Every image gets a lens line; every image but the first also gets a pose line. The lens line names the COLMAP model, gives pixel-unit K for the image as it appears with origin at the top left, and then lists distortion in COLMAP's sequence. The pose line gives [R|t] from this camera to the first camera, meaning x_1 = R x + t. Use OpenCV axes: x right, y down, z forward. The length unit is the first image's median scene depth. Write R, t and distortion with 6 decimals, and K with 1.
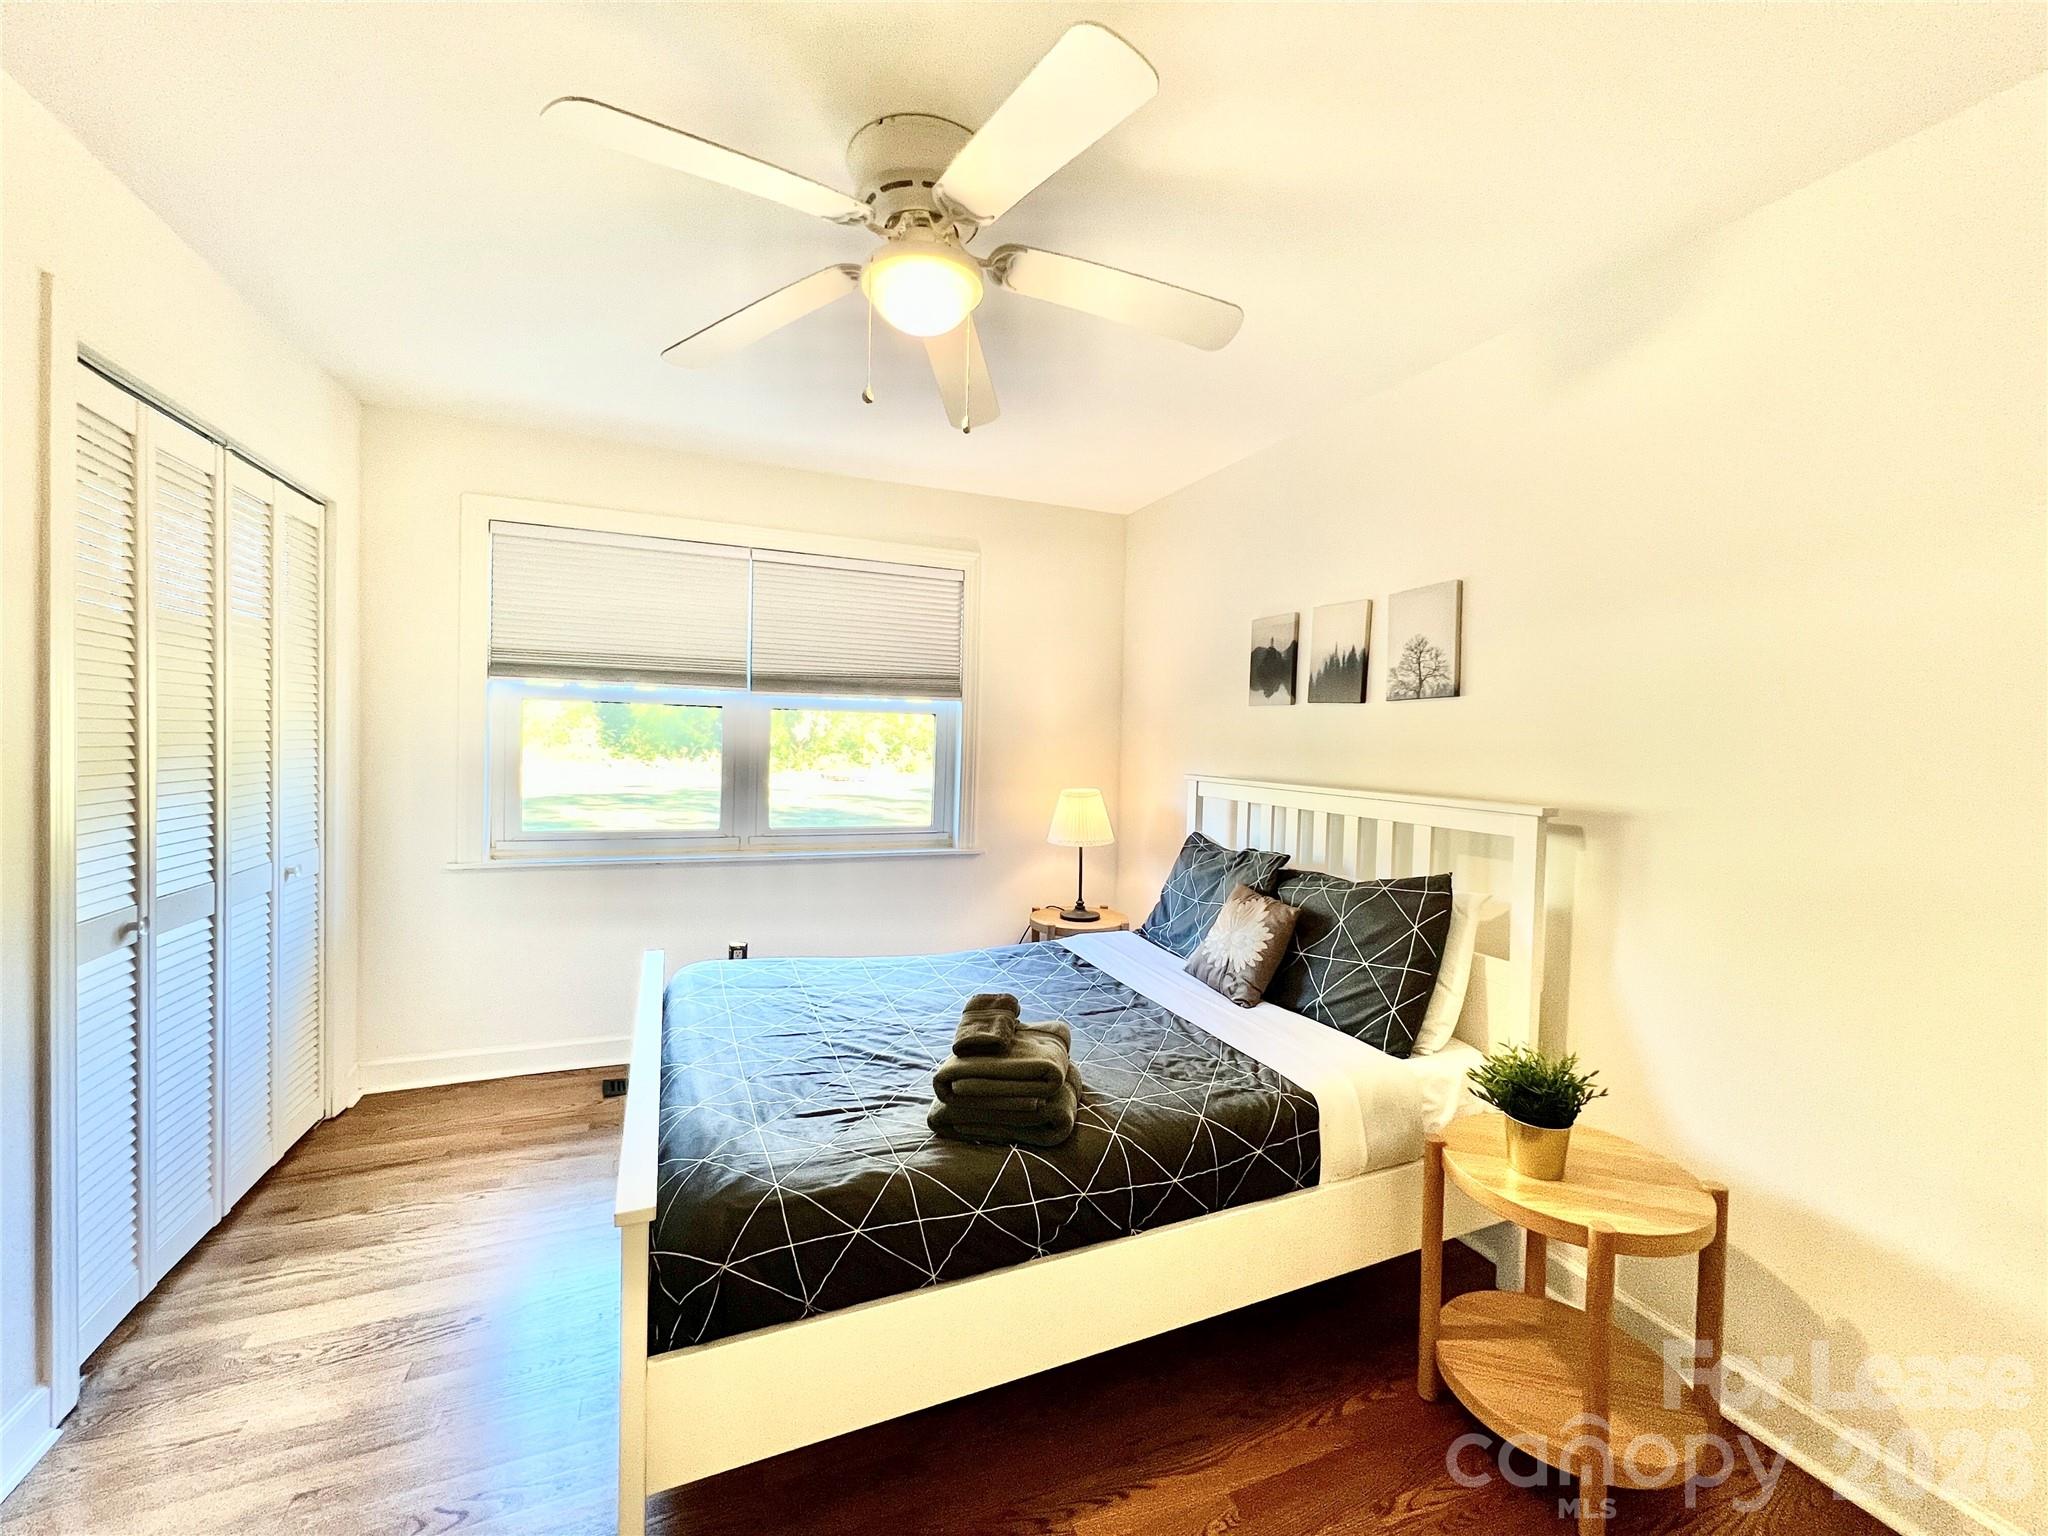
lens RADIAL K [[813.2, 0, 1023.0], [0, 813.2, 756.2], [0, 0, 1]] dist [0.002816, -0.000187]
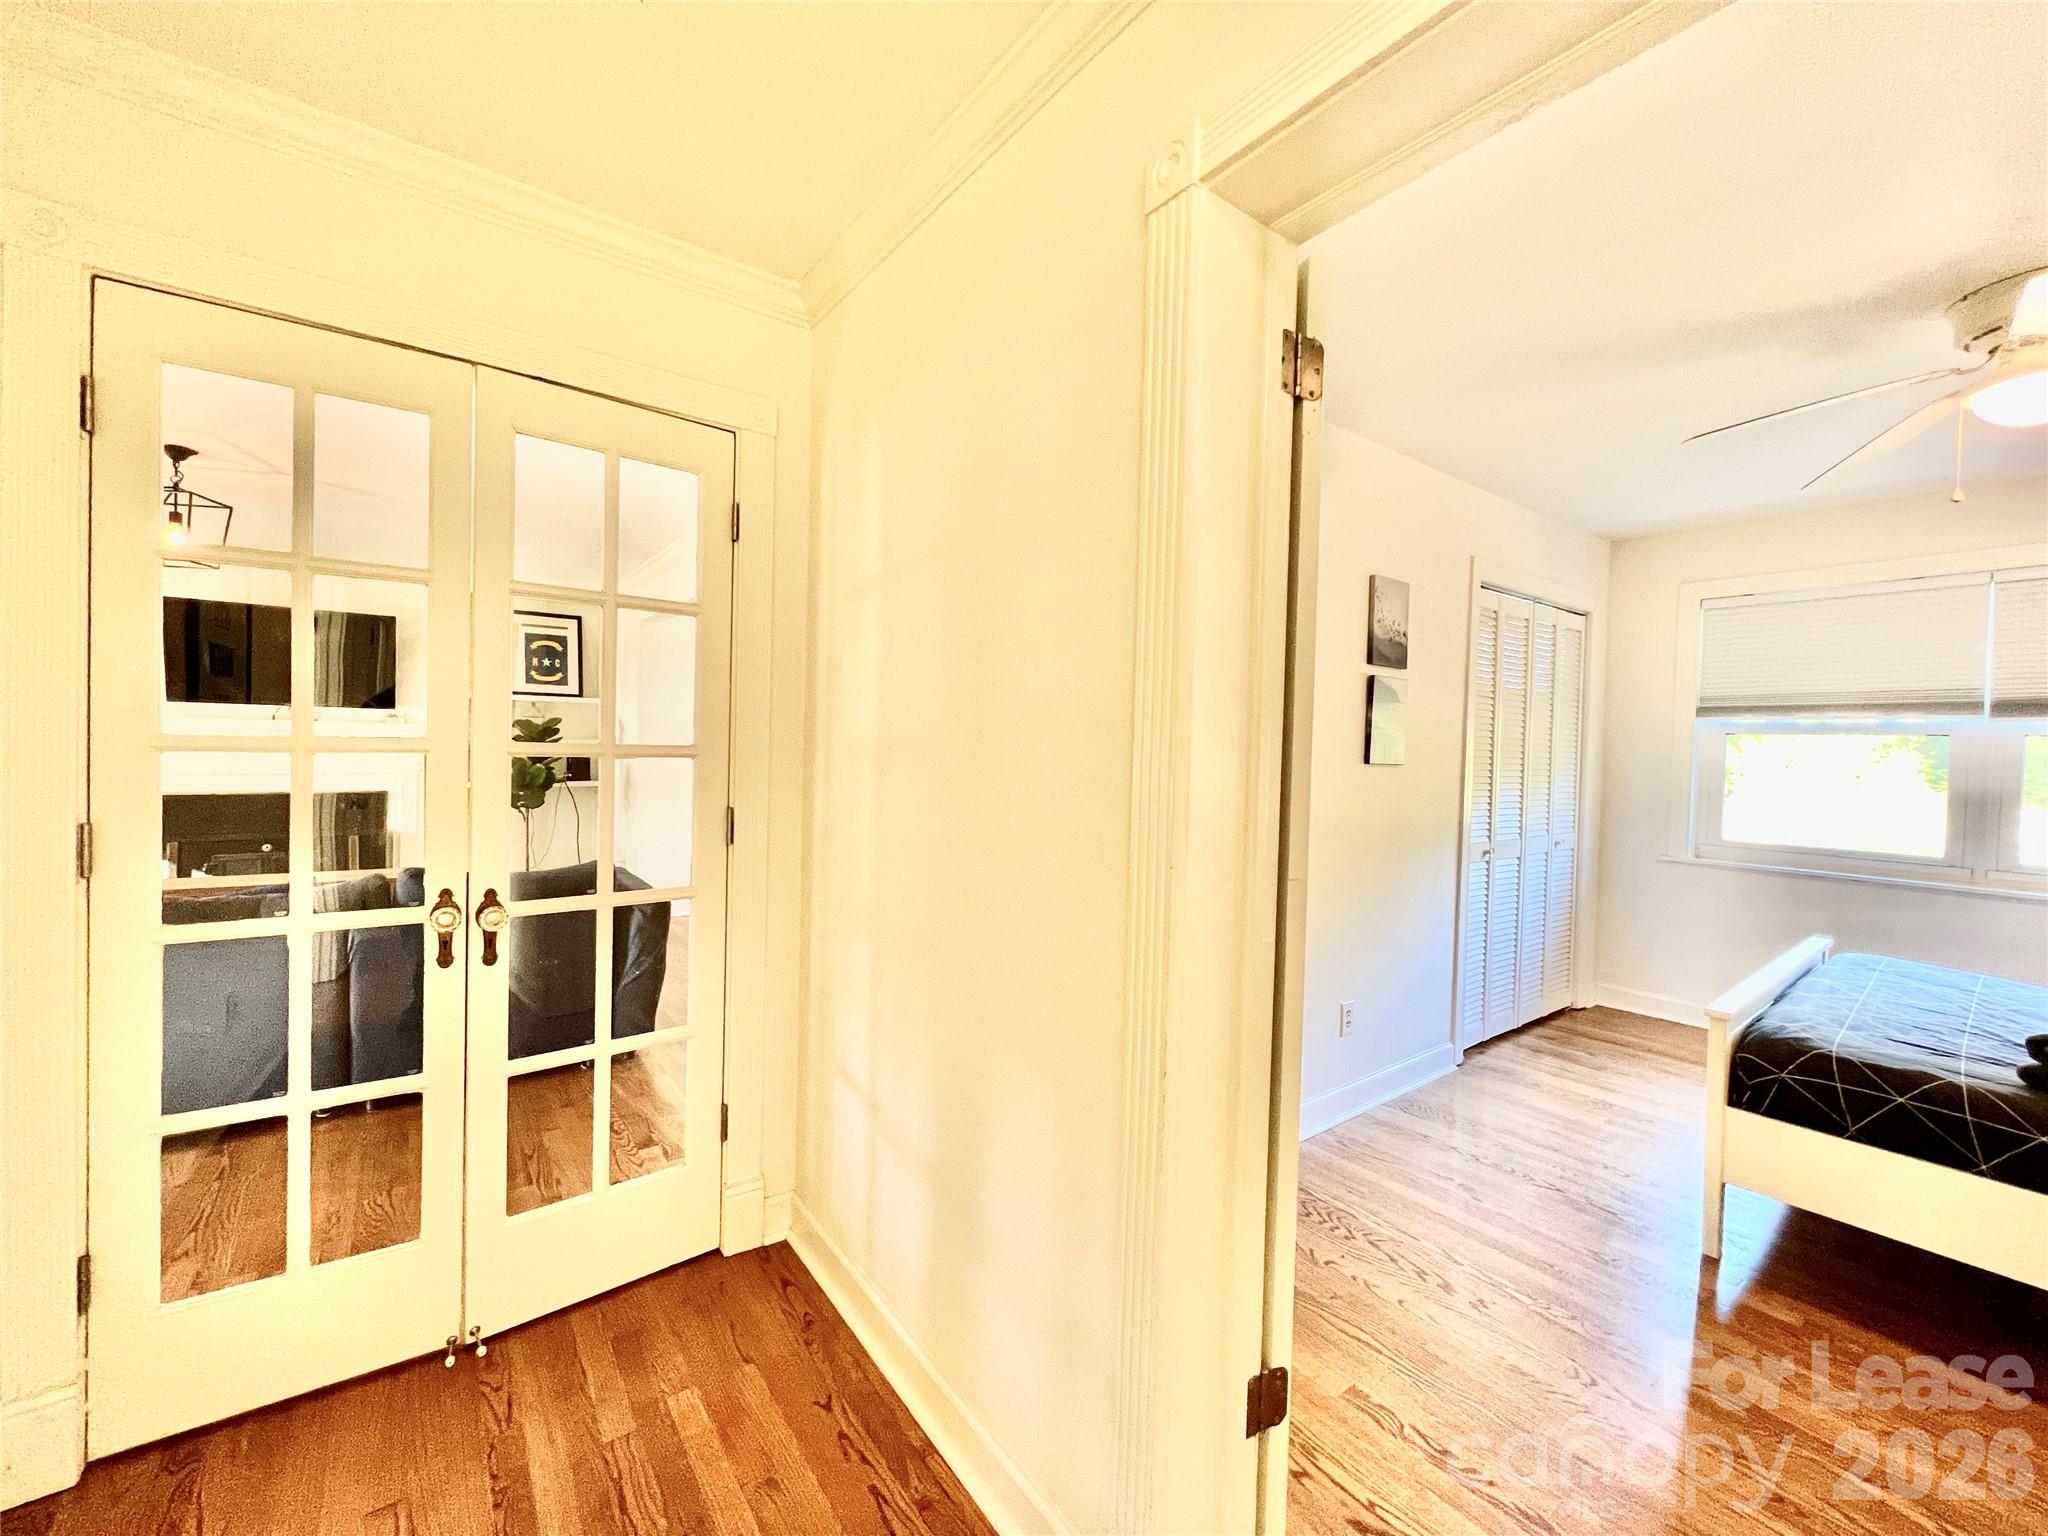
lens RADIAL K [[813.2, 0, 1019.2], [0, 813.2, 767.5], [0, 0, 1]] dist [0.002816, -0.000187]
pose [[0.244602, 0.005582, -0.969607, 0.528728], [-0.041907, 0.999110, -0.004820, 0.050546], [0.968717, 0.041812, 0.244618, -0.572350]]
